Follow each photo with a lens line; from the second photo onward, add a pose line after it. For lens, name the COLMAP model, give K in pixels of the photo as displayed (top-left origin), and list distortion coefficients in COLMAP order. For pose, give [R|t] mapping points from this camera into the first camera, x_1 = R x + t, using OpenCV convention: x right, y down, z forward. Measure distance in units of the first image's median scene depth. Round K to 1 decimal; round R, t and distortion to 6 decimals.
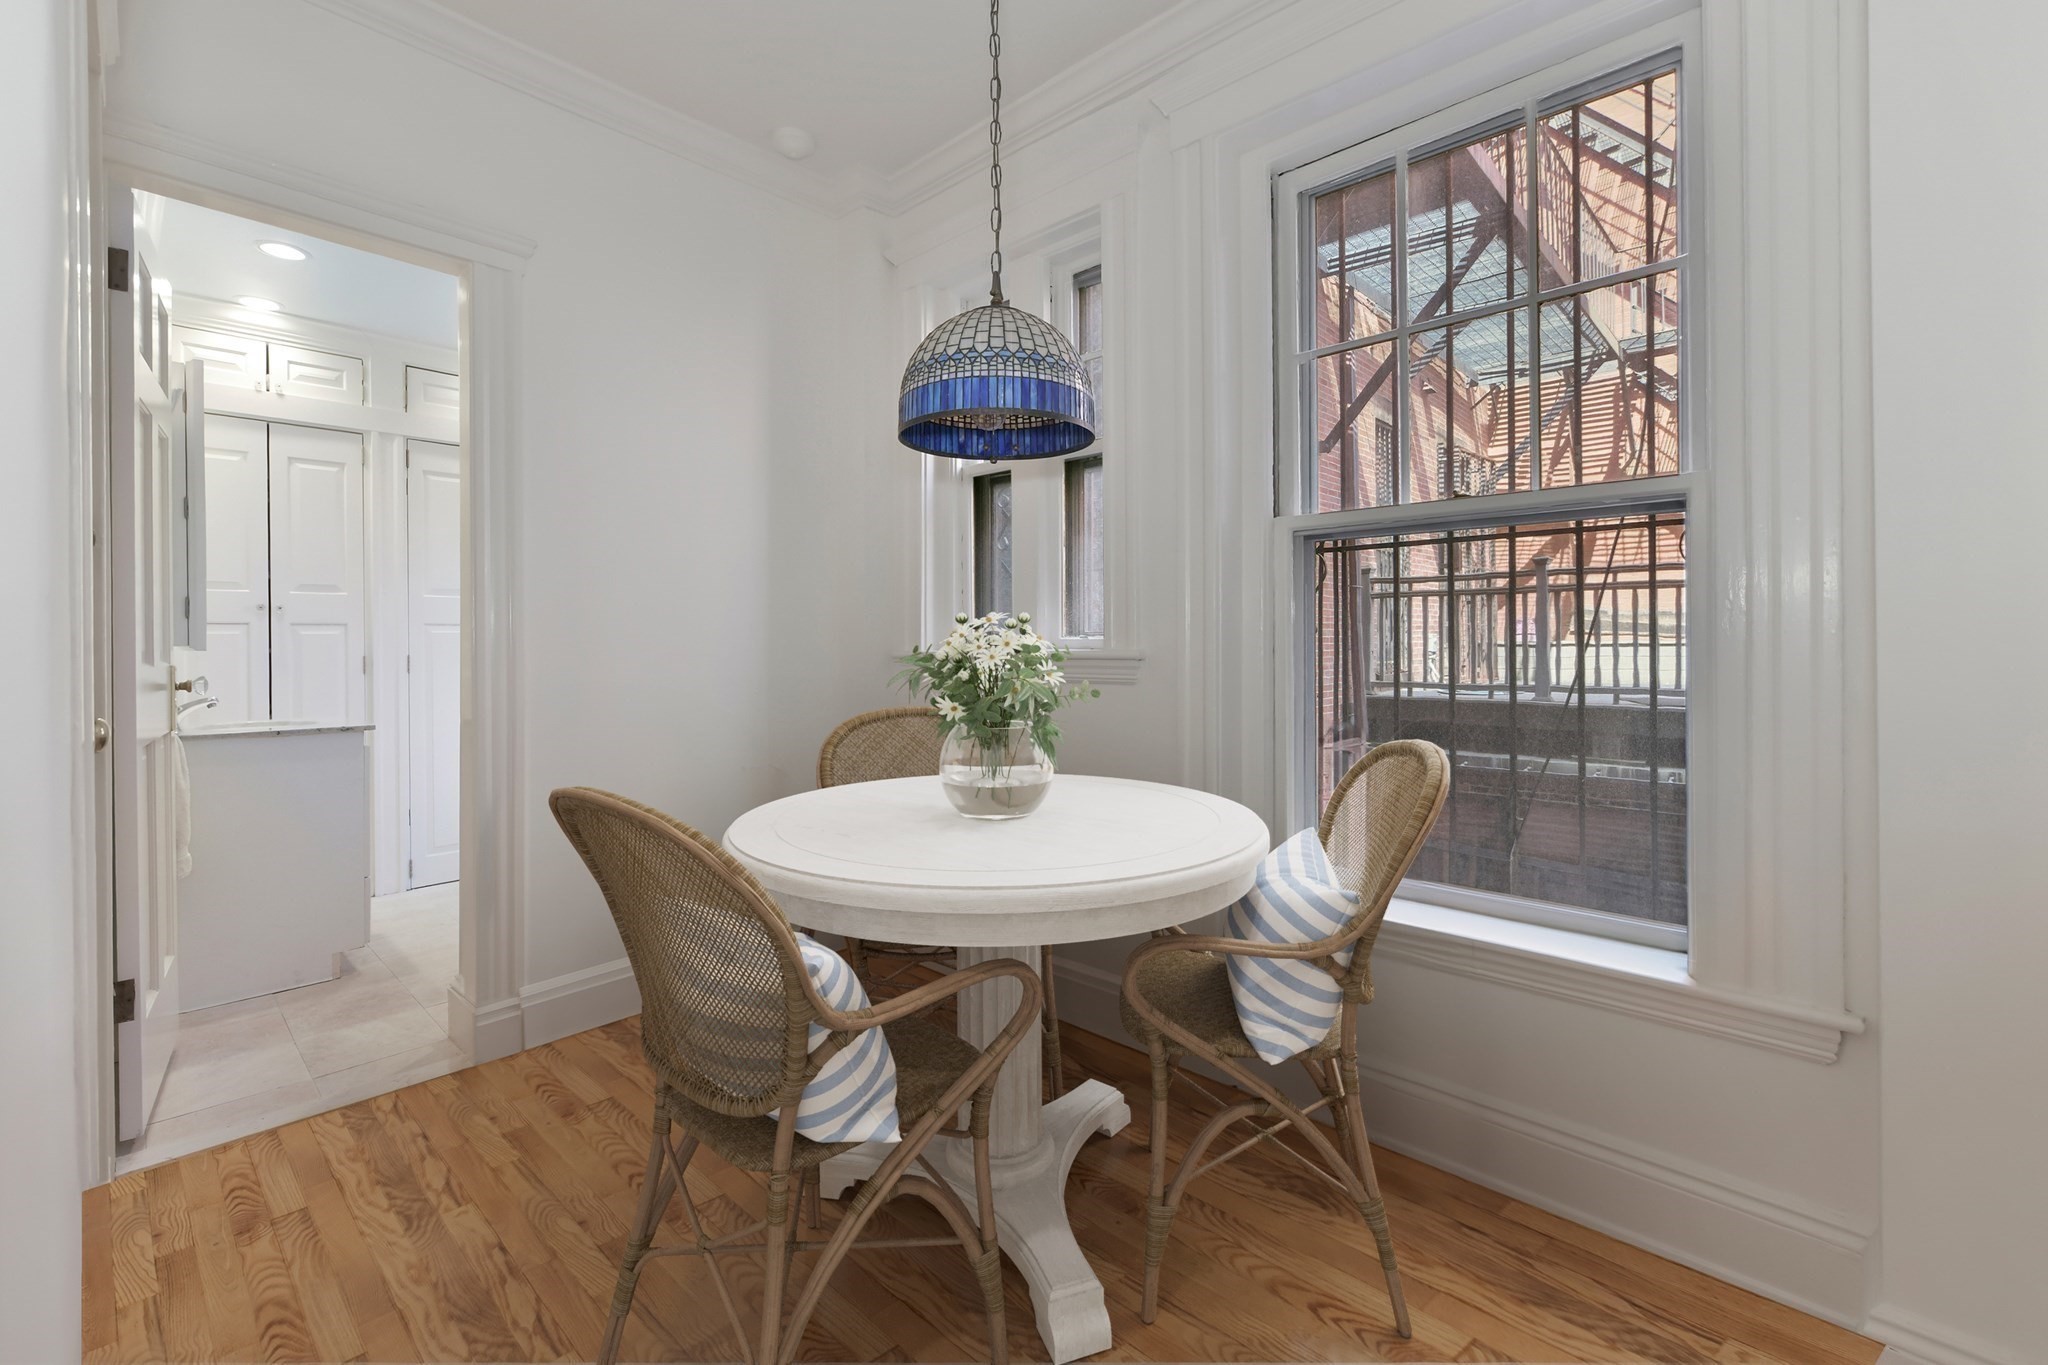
lens RADIAL K [[865.6, 0, 1026.3], [0, 865.6, 638.7], [0, 0, 1]] dist [-0.003574, -0.000187]
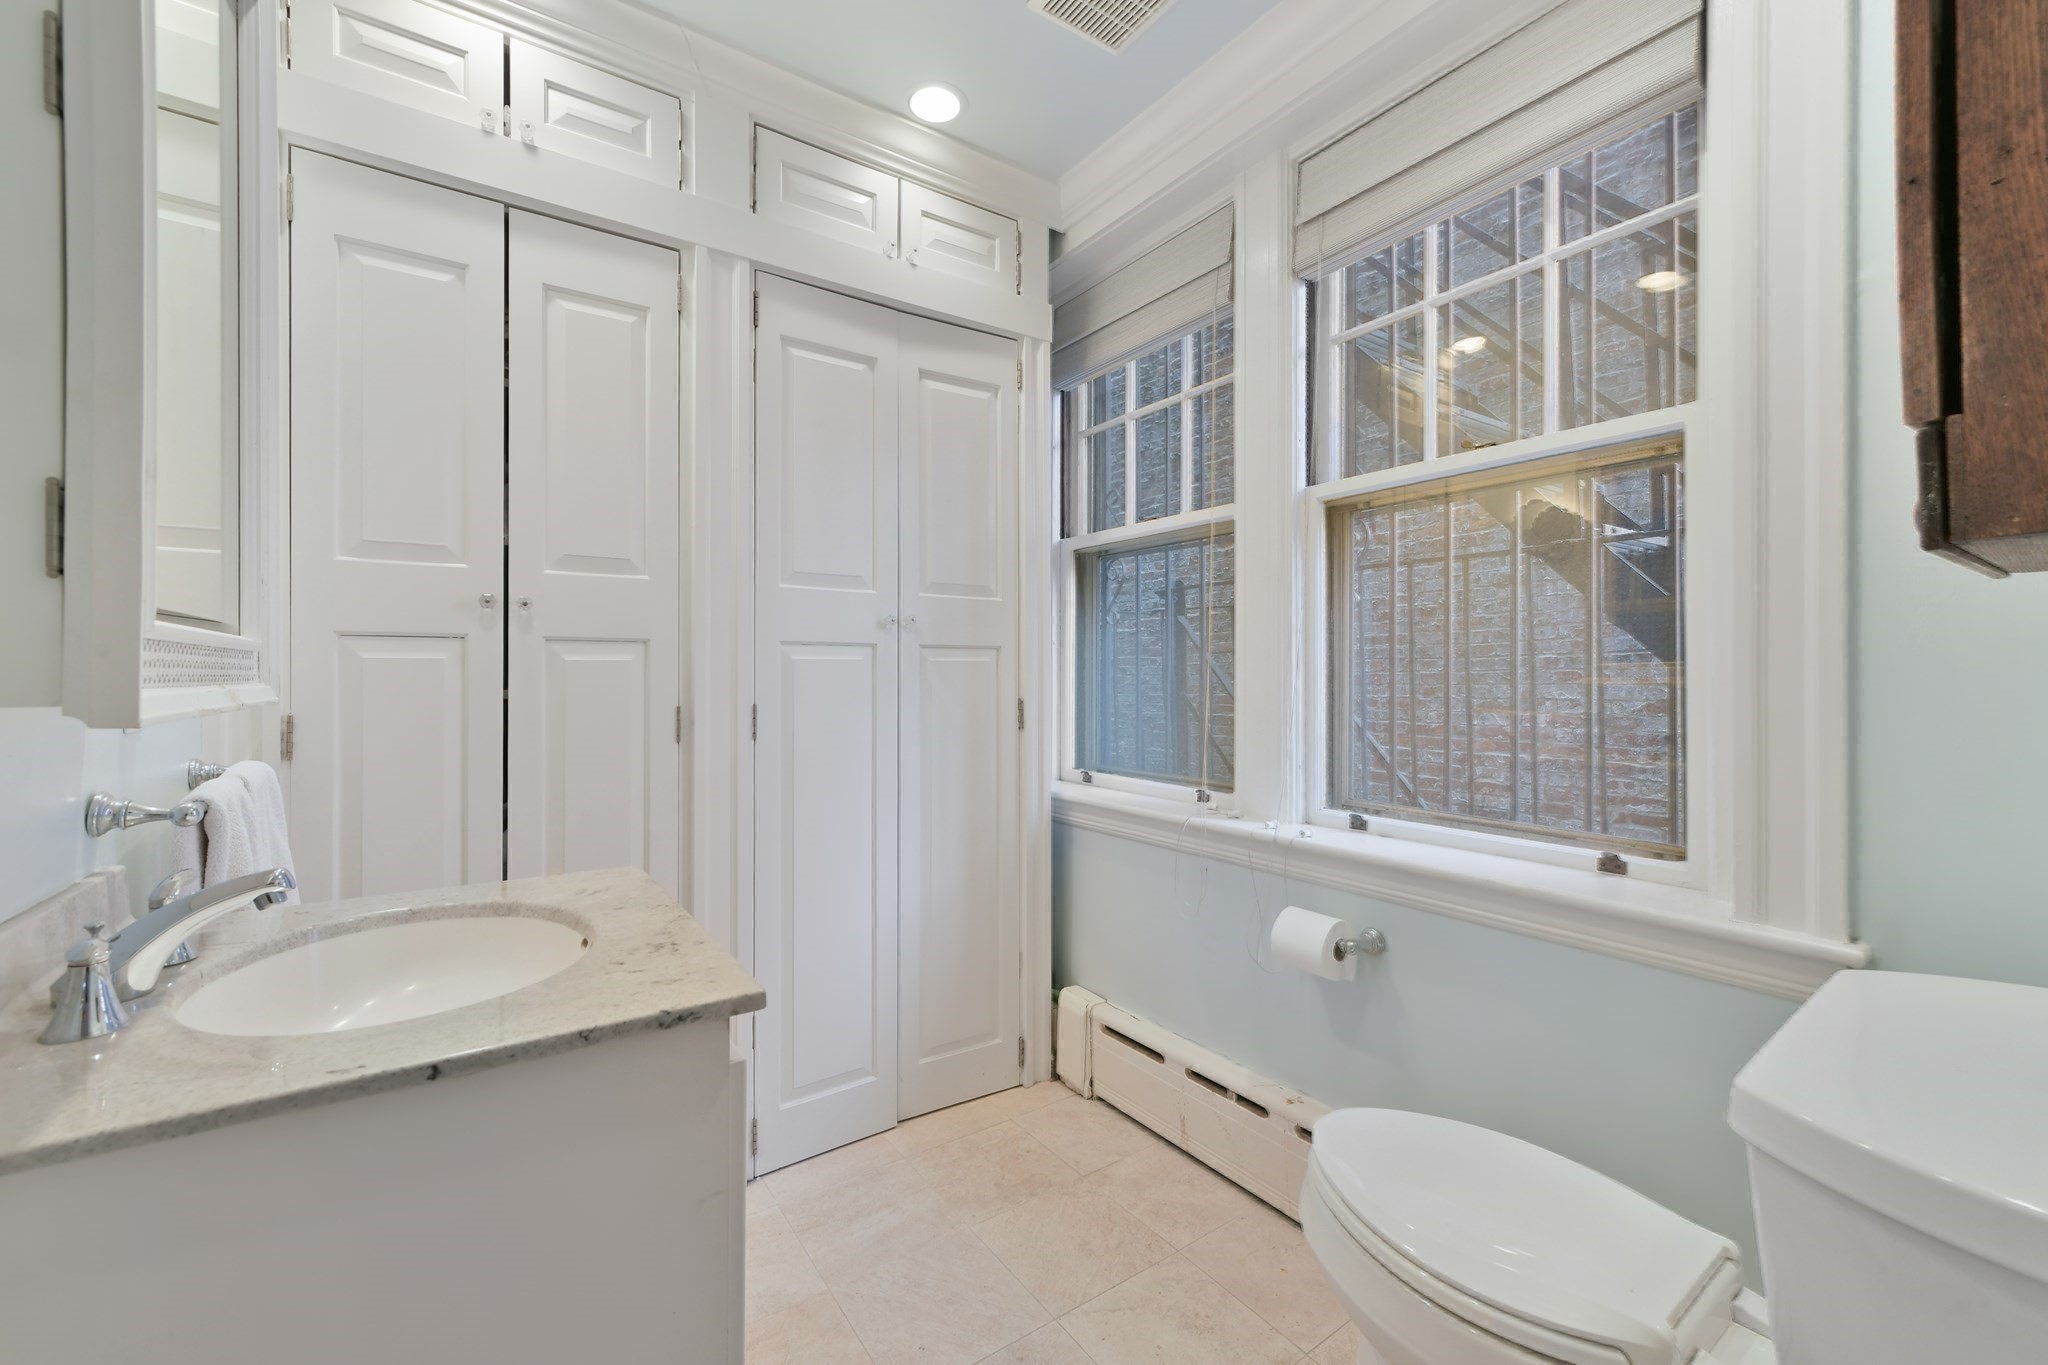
lens RADIAL K [[837.7, 0, 1025.9], [0, 837.7, 674.4], [0, 0, 1]] dist [-0.004585, -0.000453]
pose [[0.976499, 0.011725, -0.215204, -0.486203], [-0.011514, 0.999931, 0.002234, -0.001553], [0.215215, 0.000297, 0.976567, 0.597628]]
